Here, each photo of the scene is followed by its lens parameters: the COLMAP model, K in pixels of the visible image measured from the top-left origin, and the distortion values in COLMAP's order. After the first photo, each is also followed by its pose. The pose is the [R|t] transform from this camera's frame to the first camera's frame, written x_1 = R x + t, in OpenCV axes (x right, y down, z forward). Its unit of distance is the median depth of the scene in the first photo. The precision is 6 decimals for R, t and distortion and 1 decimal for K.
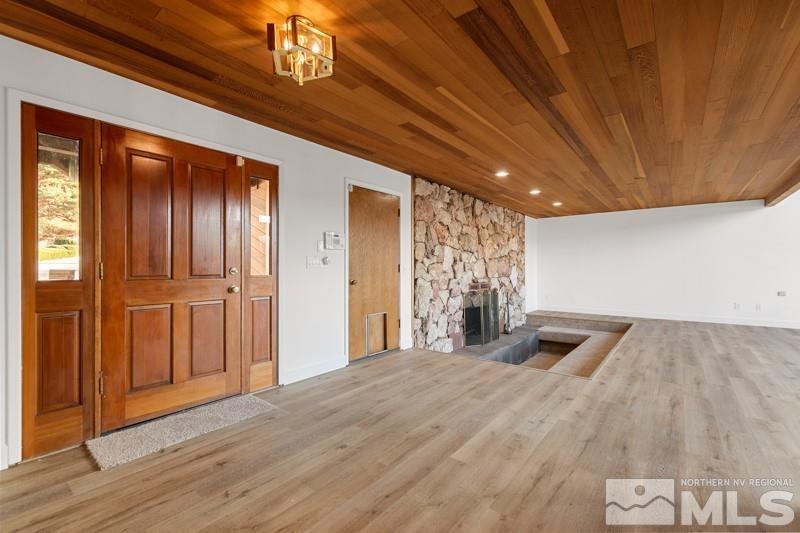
lens RADIAL K [[349.9, 0, 399.5], [0, 349.9, 267.6], [0, 0, 1]] dist [0.005770, -0.000793]
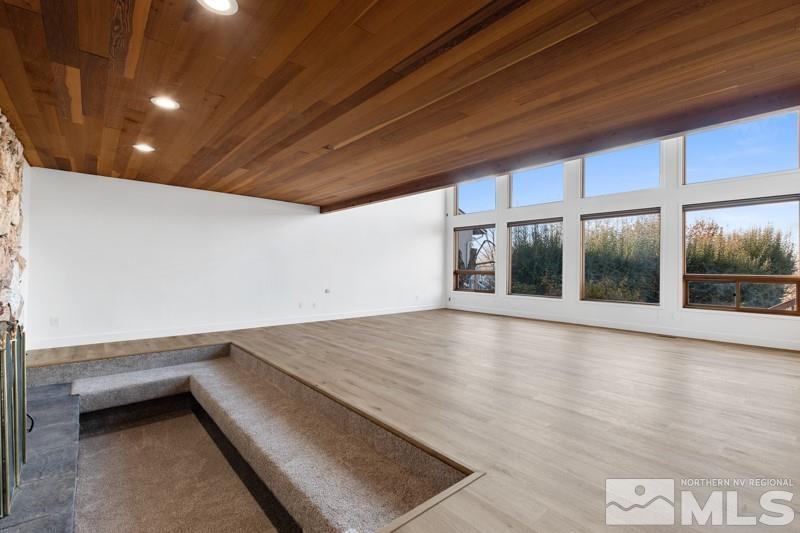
lens RADIAL K [[349.9, 0, 400.6], [0, 349.9, 268.4], [0, 0, 1]] dist [0.005770, -0.000793]
pose [[0.164880, 0.001748, 0.986312, -0.015229], [-0.009612, 0.999954, -0.000165, -0.001887], [-0.986267, -0.009453, 0.164890, 0.558893]]
